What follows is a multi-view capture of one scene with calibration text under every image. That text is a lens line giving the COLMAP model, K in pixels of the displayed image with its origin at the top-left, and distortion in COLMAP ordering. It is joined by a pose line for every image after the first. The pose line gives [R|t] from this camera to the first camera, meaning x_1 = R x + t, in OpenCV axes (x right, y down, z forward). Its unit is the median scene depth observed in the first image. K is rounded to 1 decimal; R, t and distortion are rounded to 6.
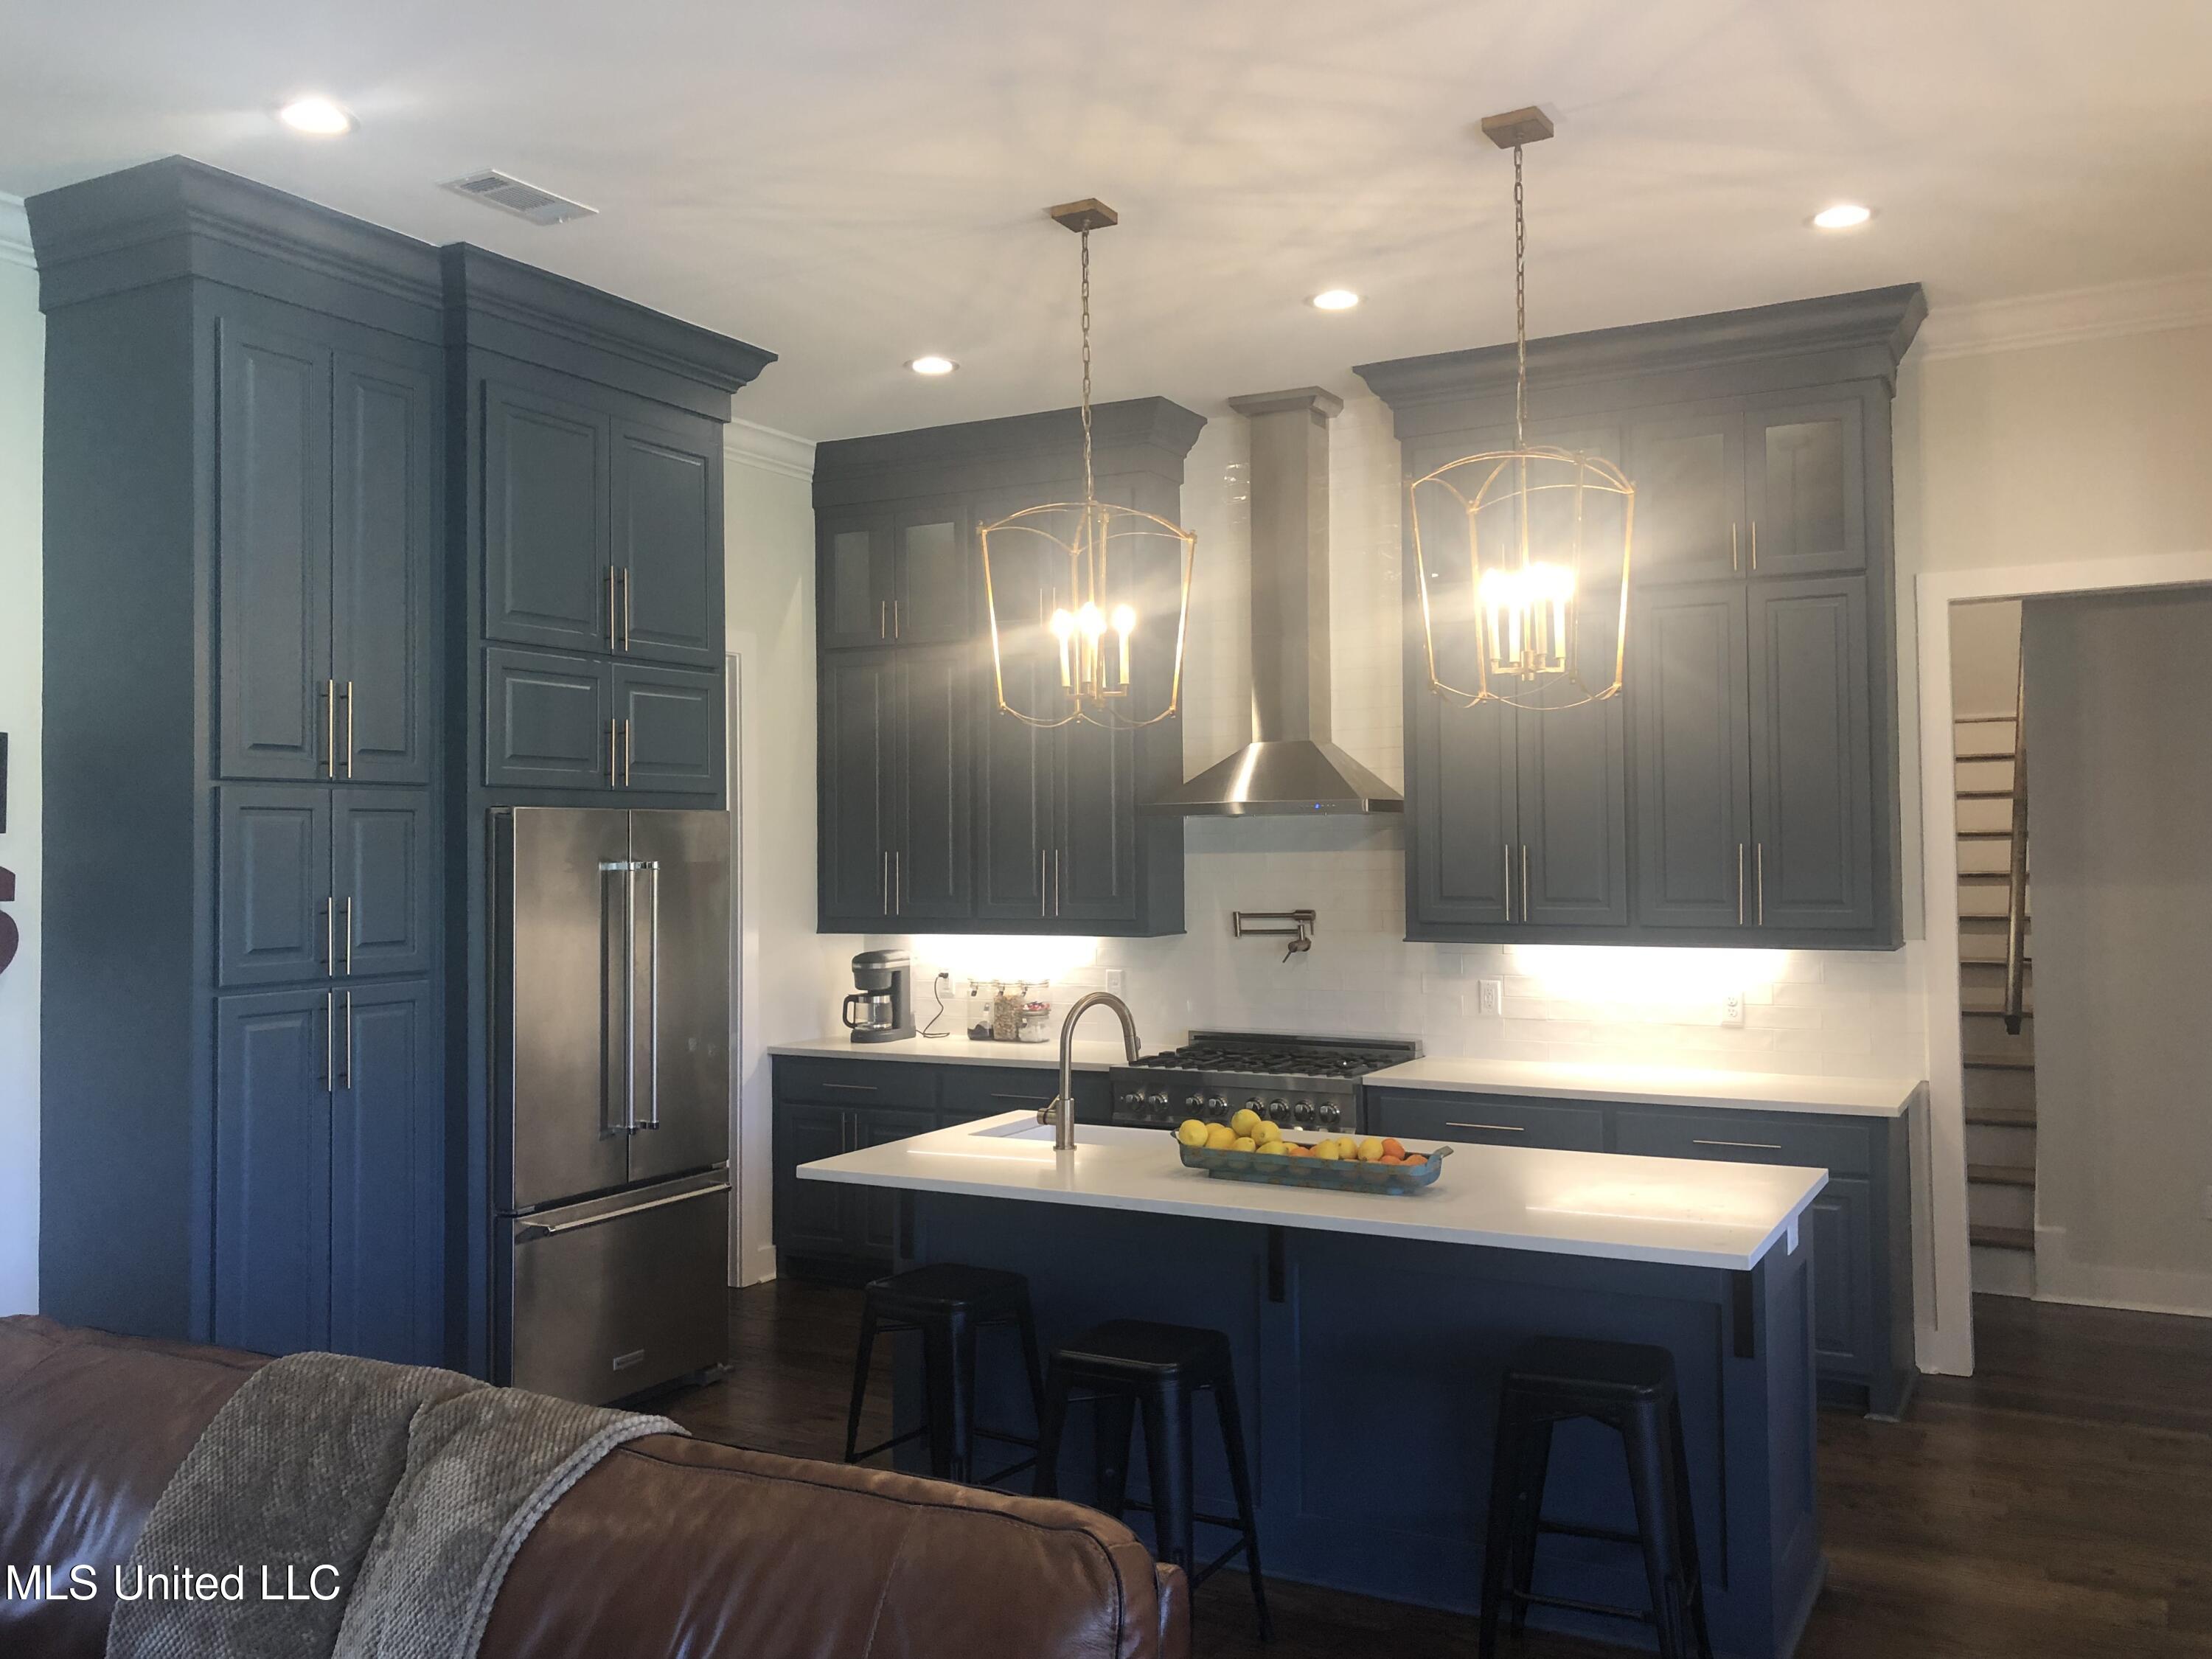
lens RADIAL K [[1826.4, 0, 1108.9], [0, 1826.4, 817.3], [0, 0, 1]] dist [0.013191, 0.006301]
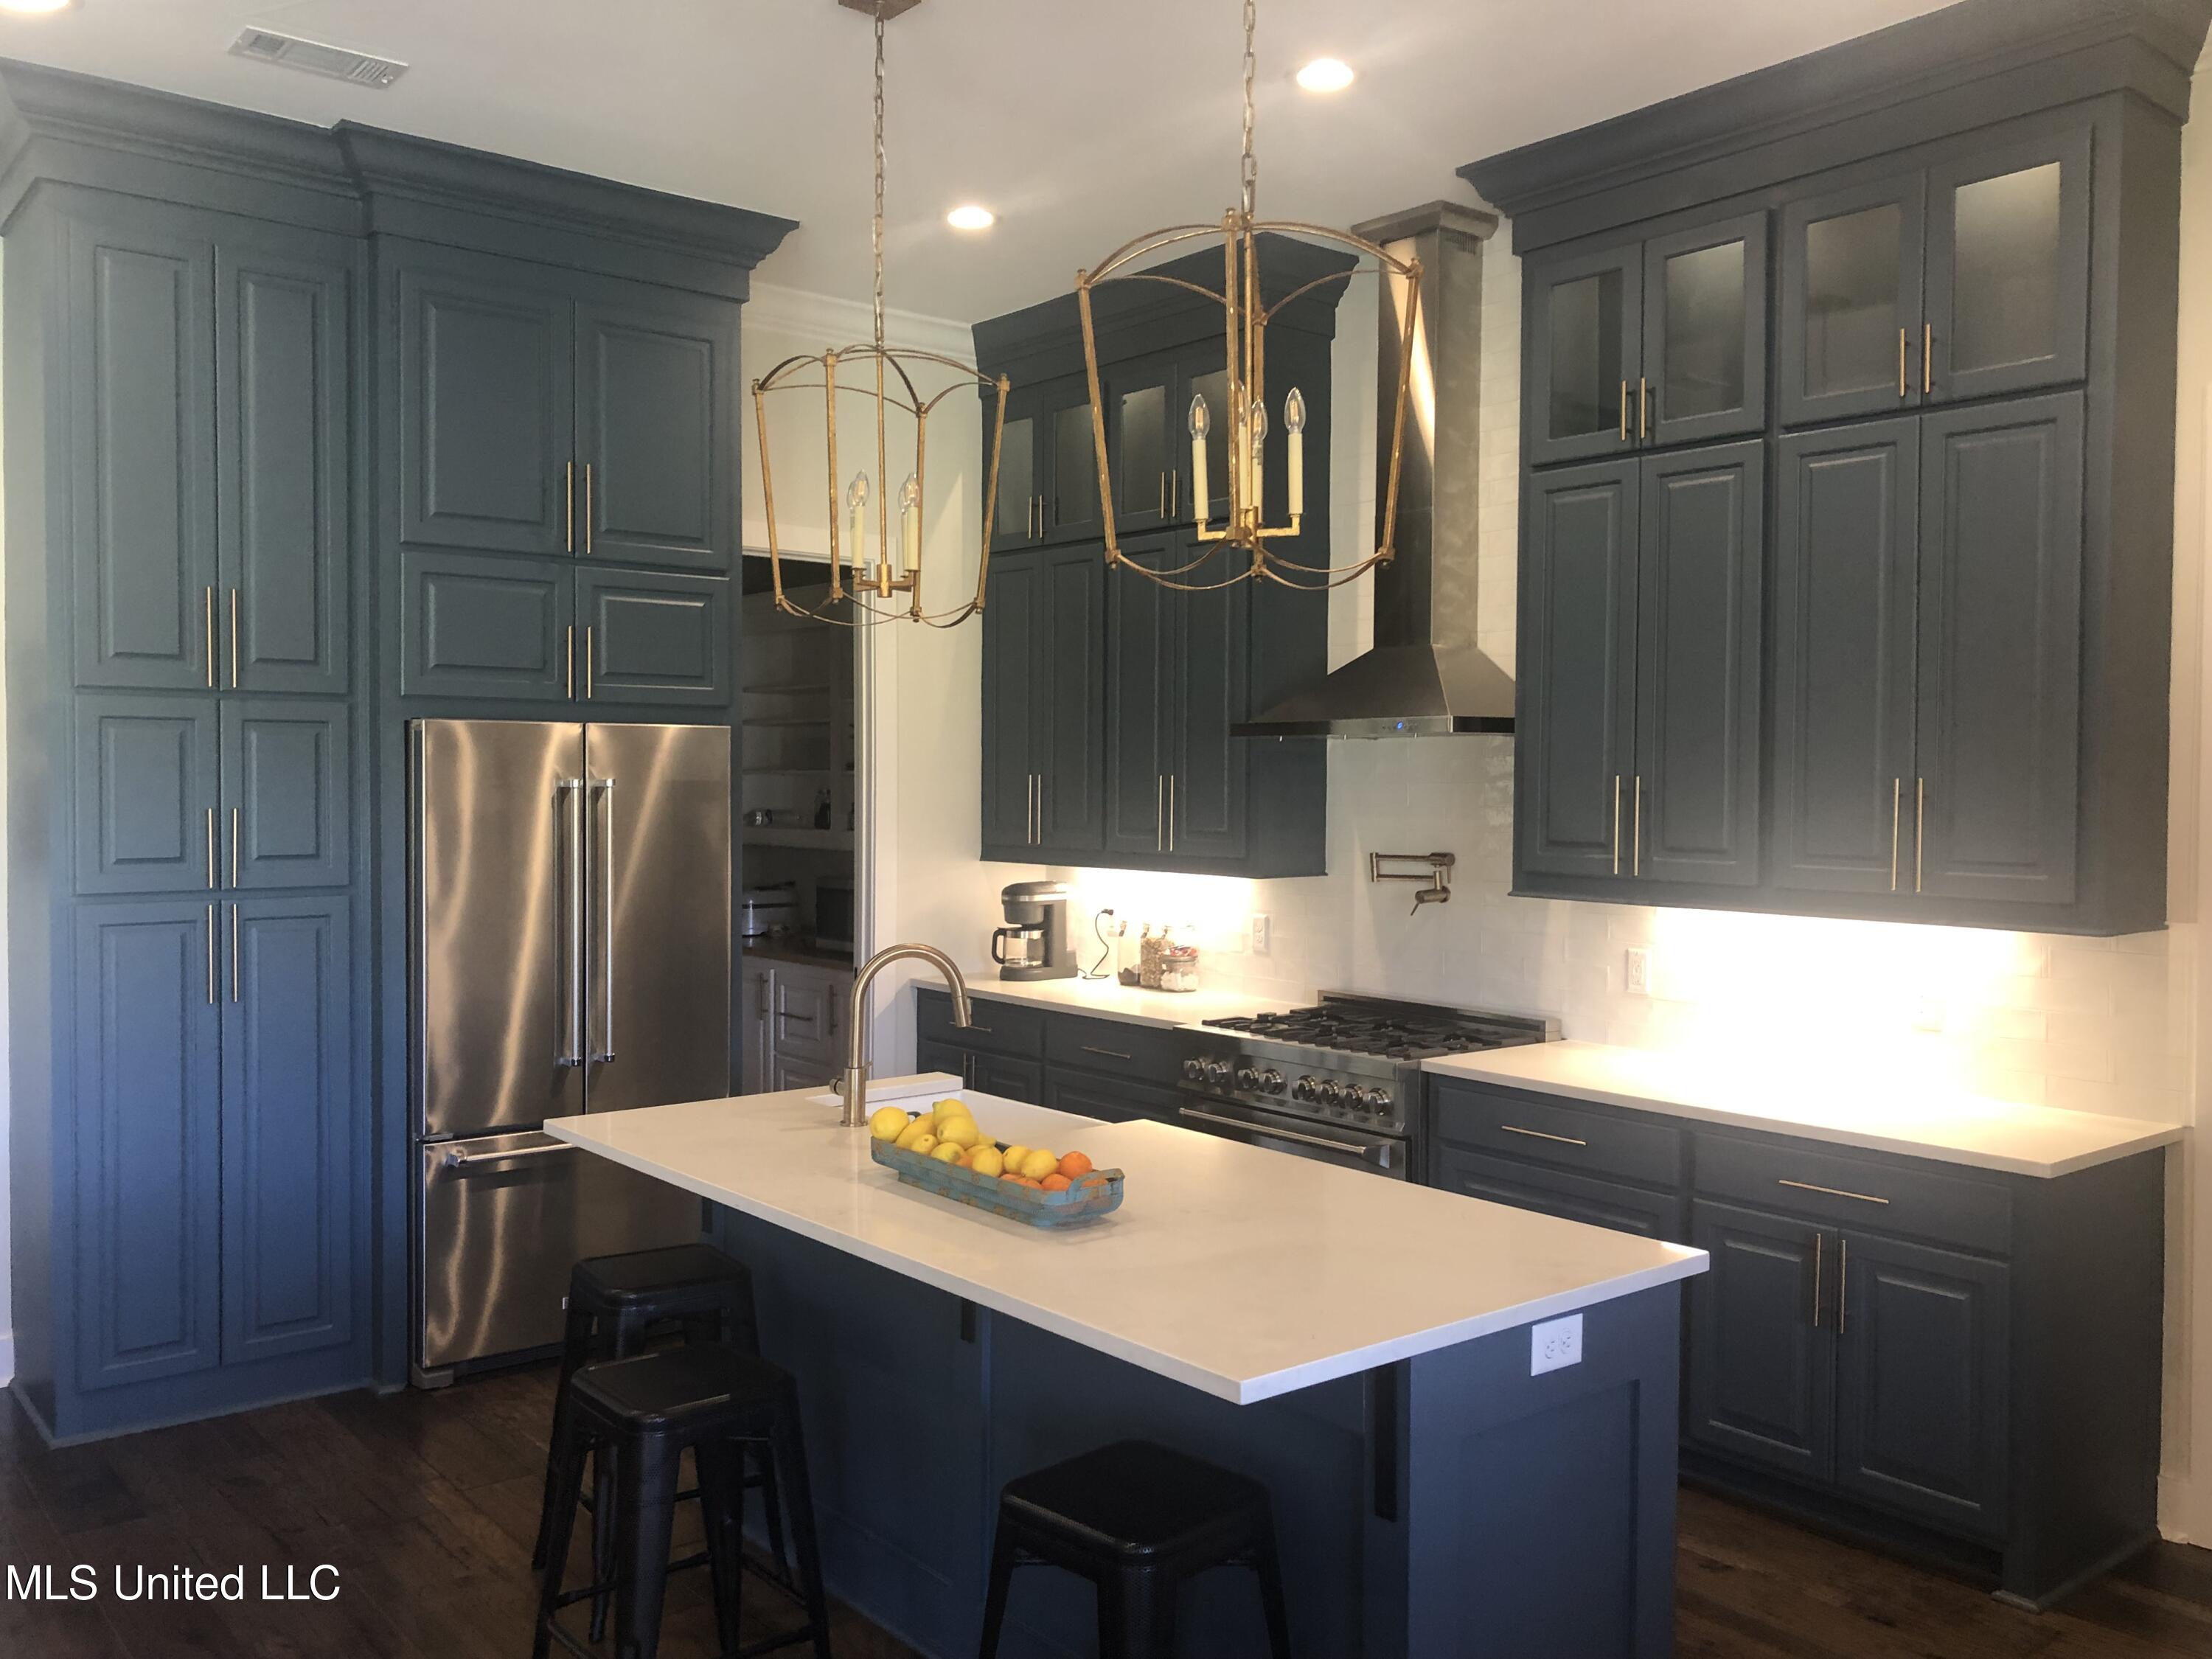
lens RADIAL K [[1826.4, 0, 1105.4], [0, 1826.4, 836.2], [0, 0, 1]] dist [0.013191, 0.006301]
pose [[0.928627, 0.028190, -0.369942, 0.254245], [-0.009014, 0.998529, 0.053463, 0.000880], [0.370905, -0.046313, 0.927515, 0.169368]]
